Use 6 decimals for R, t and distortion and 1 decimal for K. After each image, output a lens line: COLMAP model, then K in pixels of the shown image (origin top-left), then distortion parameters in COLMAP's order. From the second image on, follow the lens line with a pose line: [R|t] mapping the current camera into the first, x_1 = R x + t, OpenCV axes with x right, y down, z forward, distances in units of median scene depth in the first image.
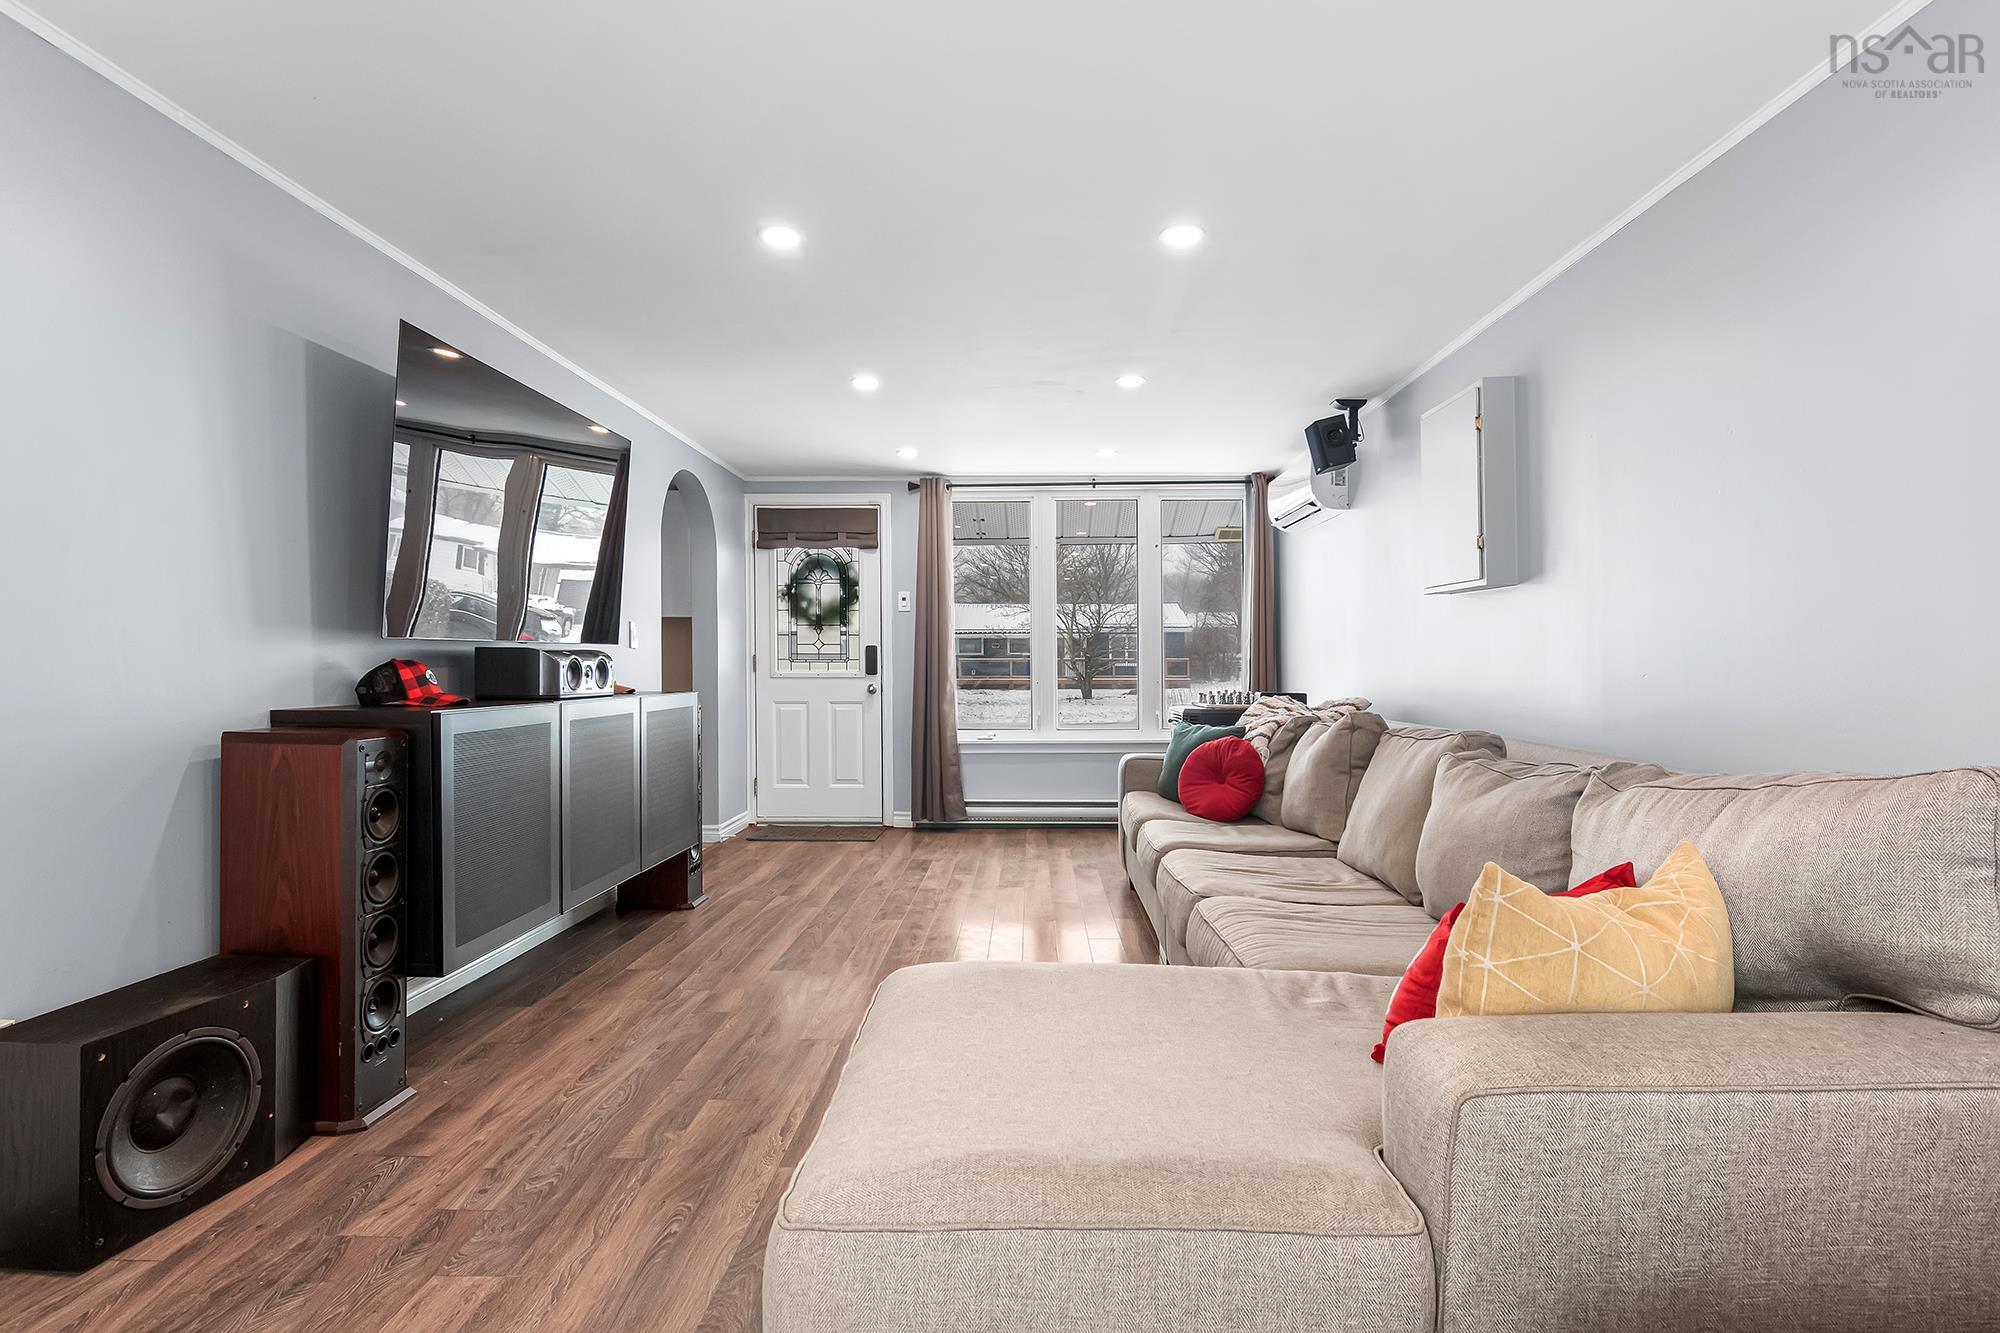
lens RADIAL K [[974.7, 0, 1009.9], [0, 974.7, 661.8], [0, 0, 1]] dist [-0.000020, 0.000023]
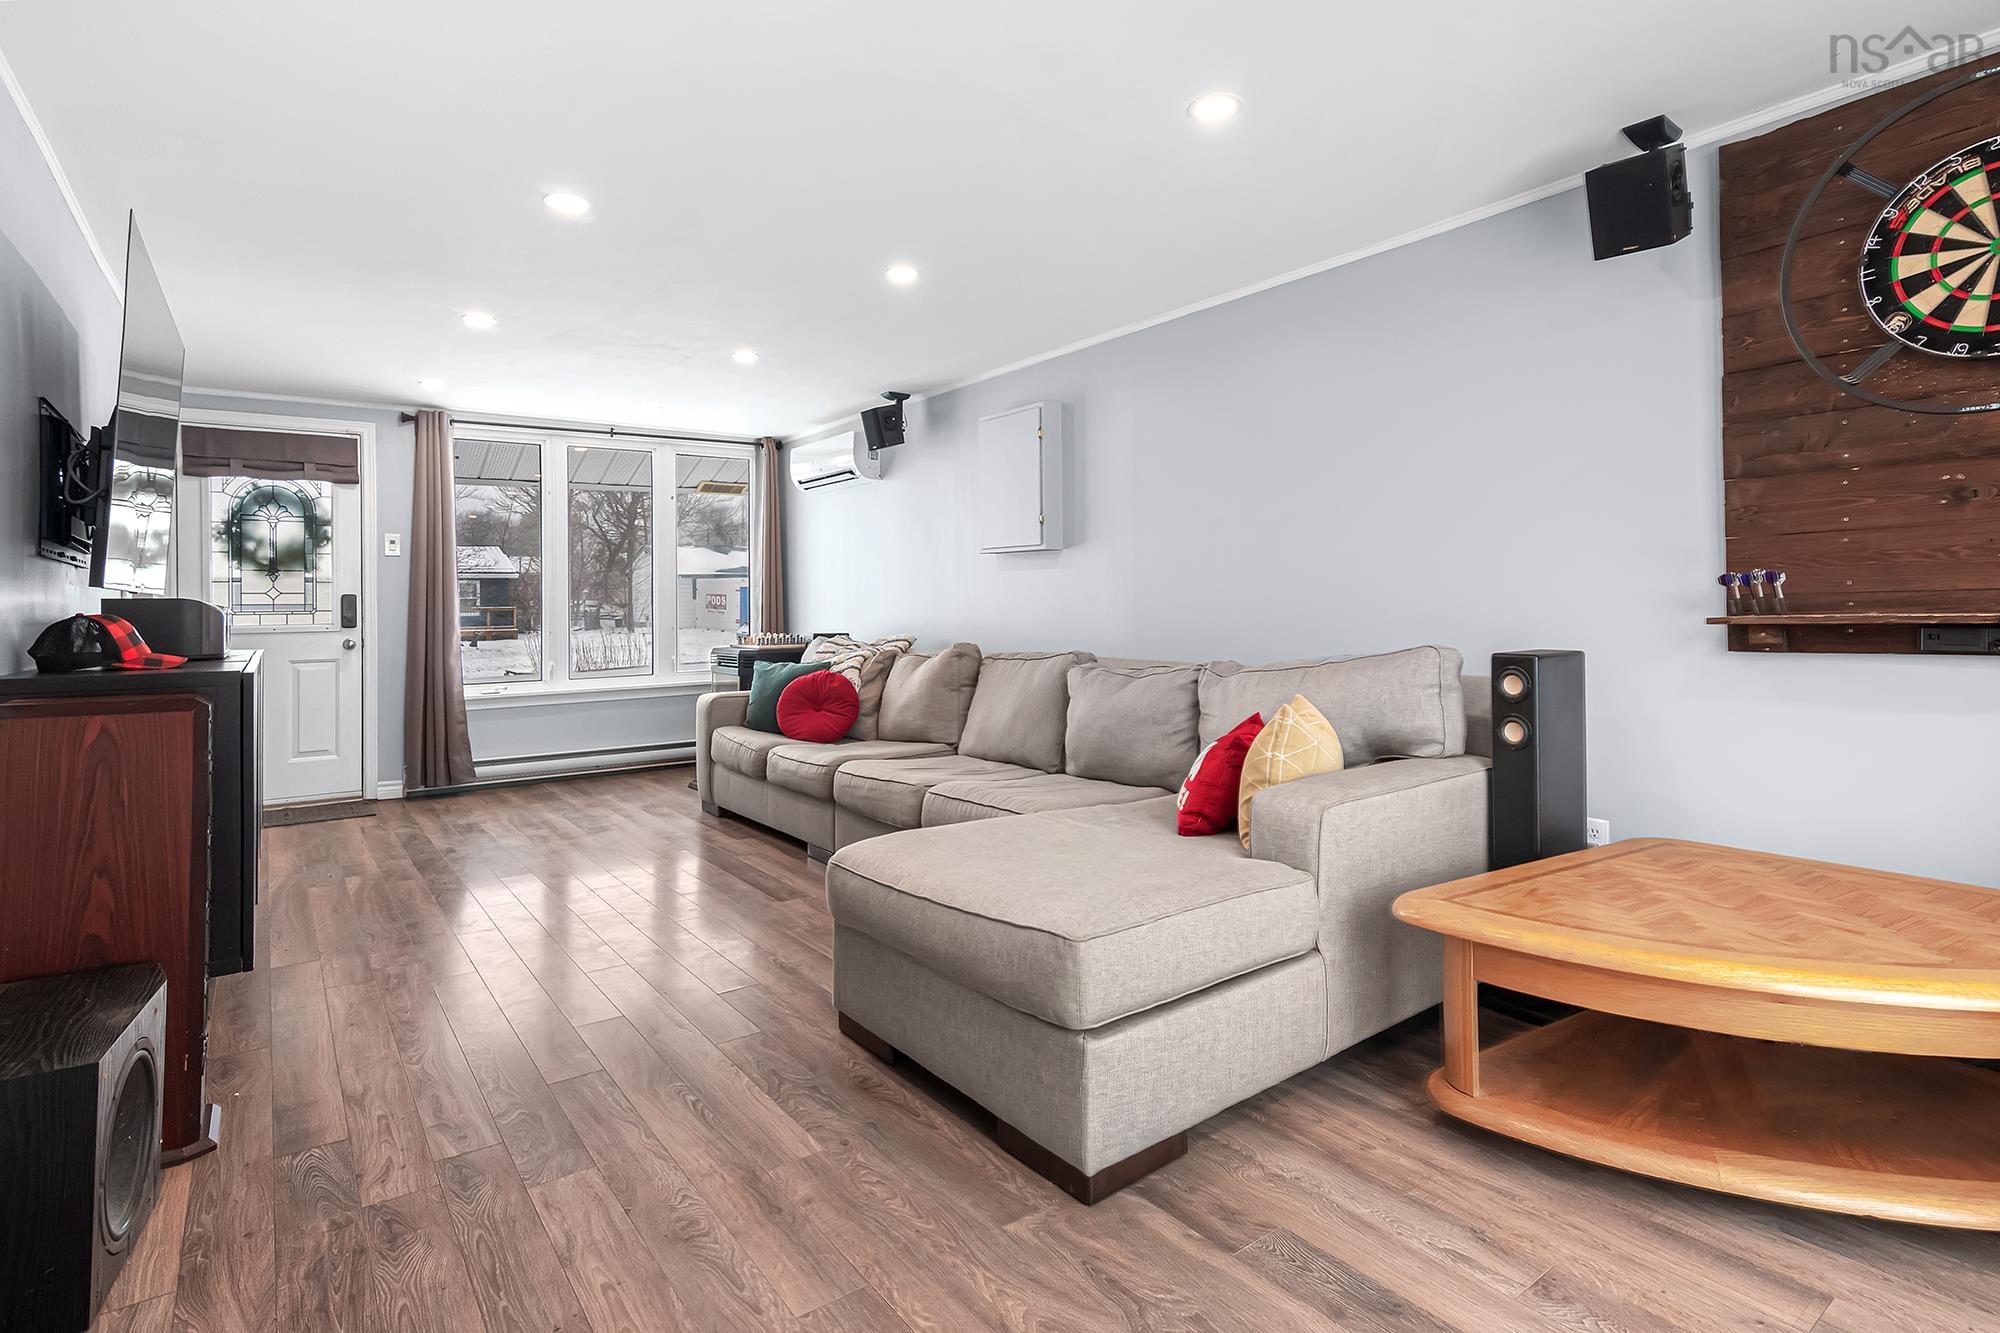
lens RADIAL K [[997.3, 0, 956.4], [0, 997.3, 601.2], [0, 0, 1]] dist [-0.001486, -0.000341]
pose [[0.811304, -0.009185, 0.584552, -0.295255], [0.013642, 0.999902, -0.003222, -0.000446], [-0.584465, 0.010588, 0.811350, -0.057247]]
